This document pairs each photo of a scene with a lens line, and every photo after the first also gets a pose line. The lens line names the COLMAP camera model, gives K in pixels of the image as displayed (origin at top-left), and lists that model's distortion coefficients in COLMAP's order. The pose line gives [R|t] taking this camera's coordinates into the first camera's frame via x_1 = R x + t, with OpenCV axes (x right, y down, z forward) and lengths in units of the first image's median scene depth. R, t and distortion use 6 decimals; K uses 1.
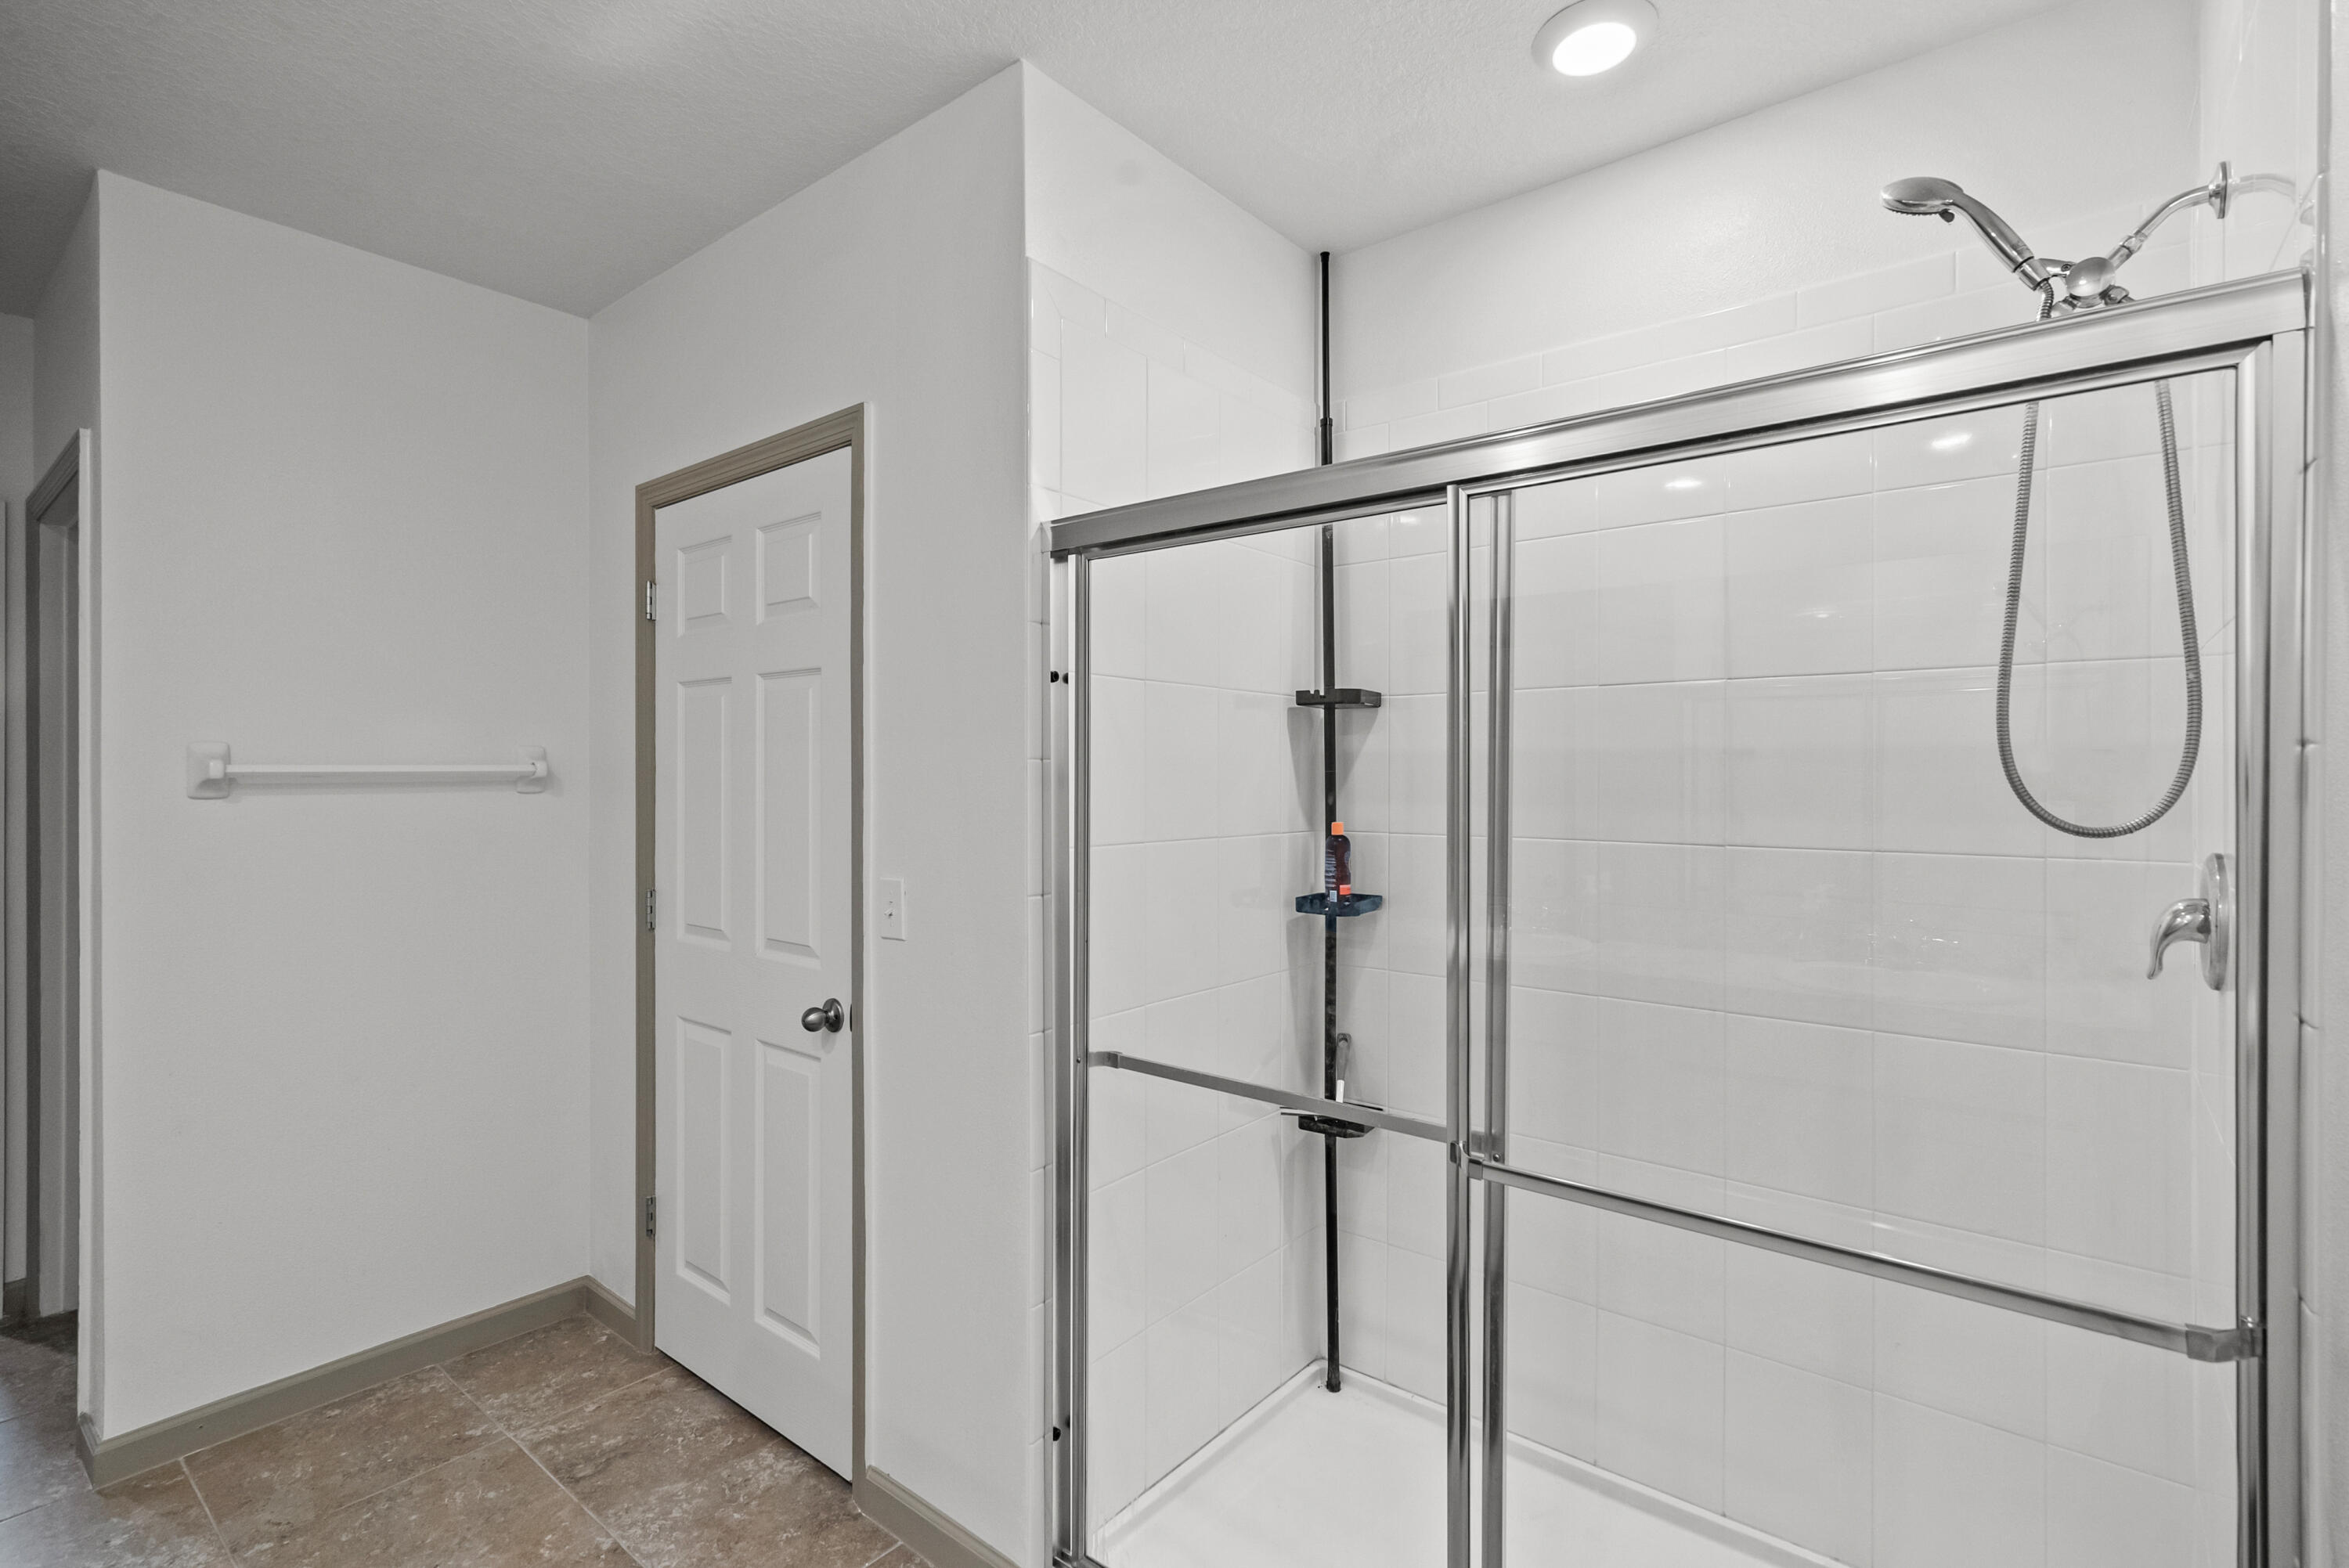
lens RADIAL K [[1081.6, 0, 1168.9], [0, 1081.6, 779.8], [0, 0, 1]] dist [0.001490, -0.000163]
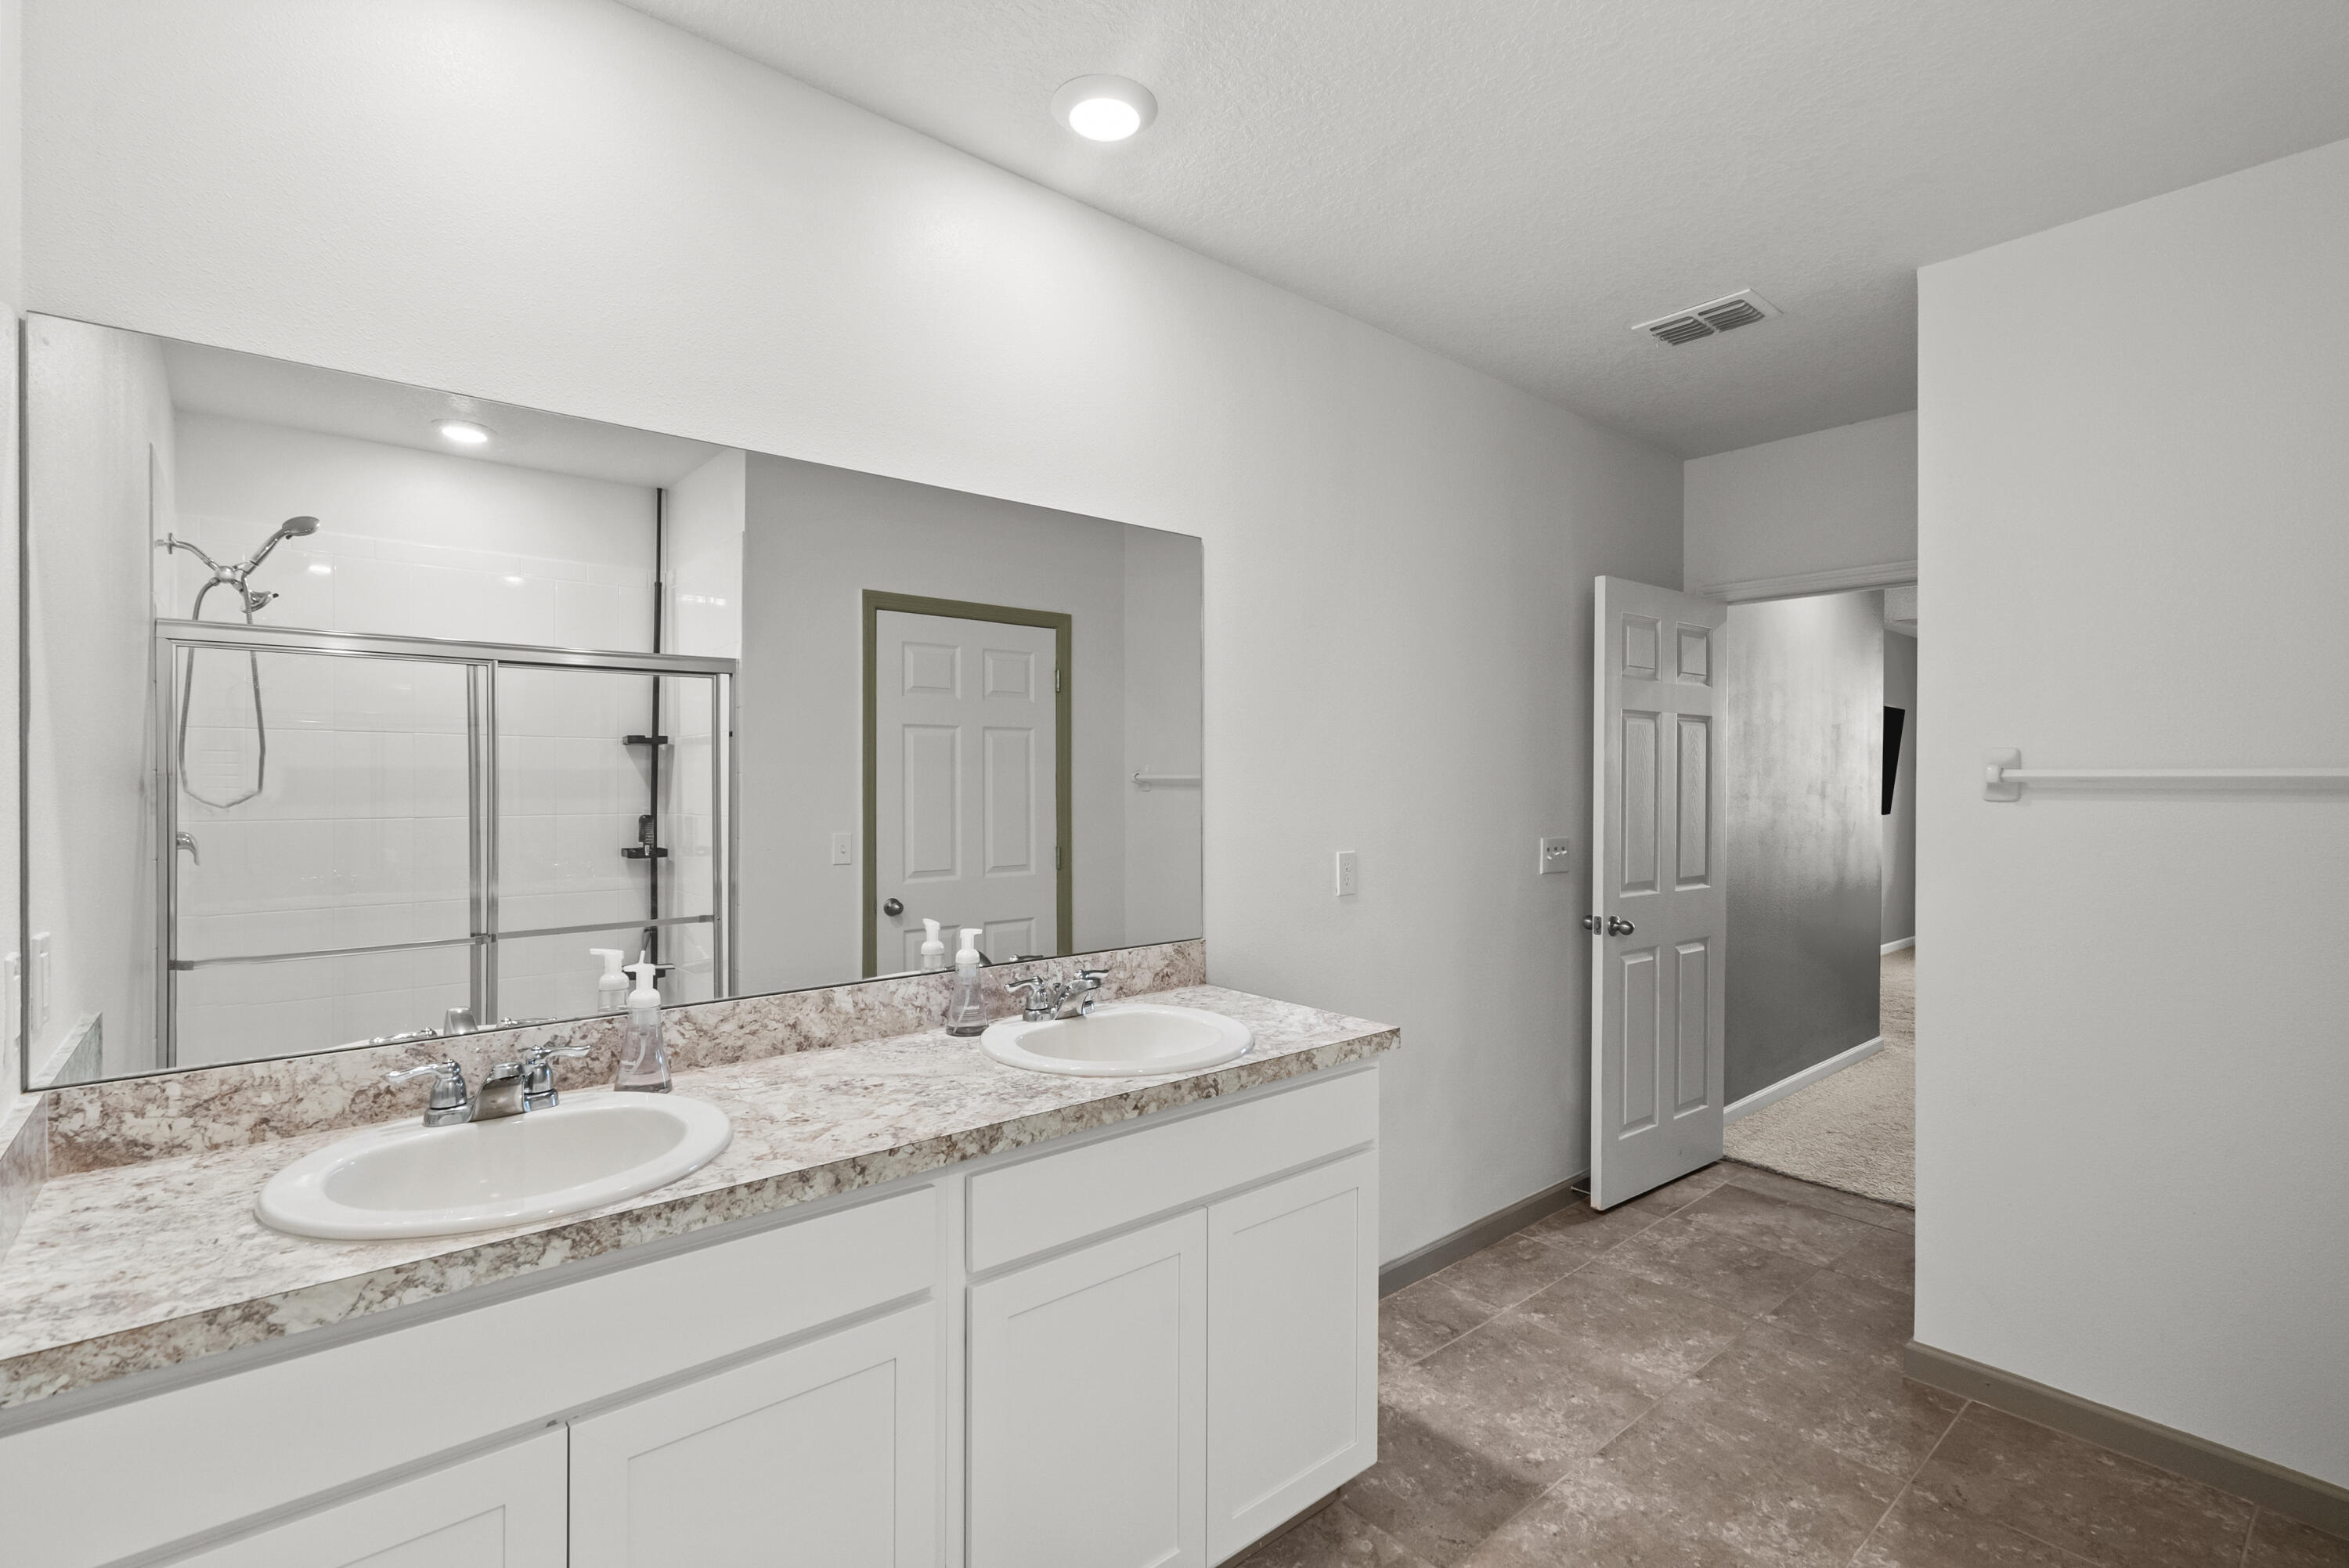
lens RADIAL K [[1081.6, 0, 1168.0], [0, 1081.6, 776.7], [0, 0, 1]] dist [0.001490, -0.000163]
pose [[-0.181295, 0.003128, -0.983424, 0.322114], [-0.009415, 0.999944, 0.004916, -0.004547], [0.983384, 0.010150, -0.181256, 0.401570]]
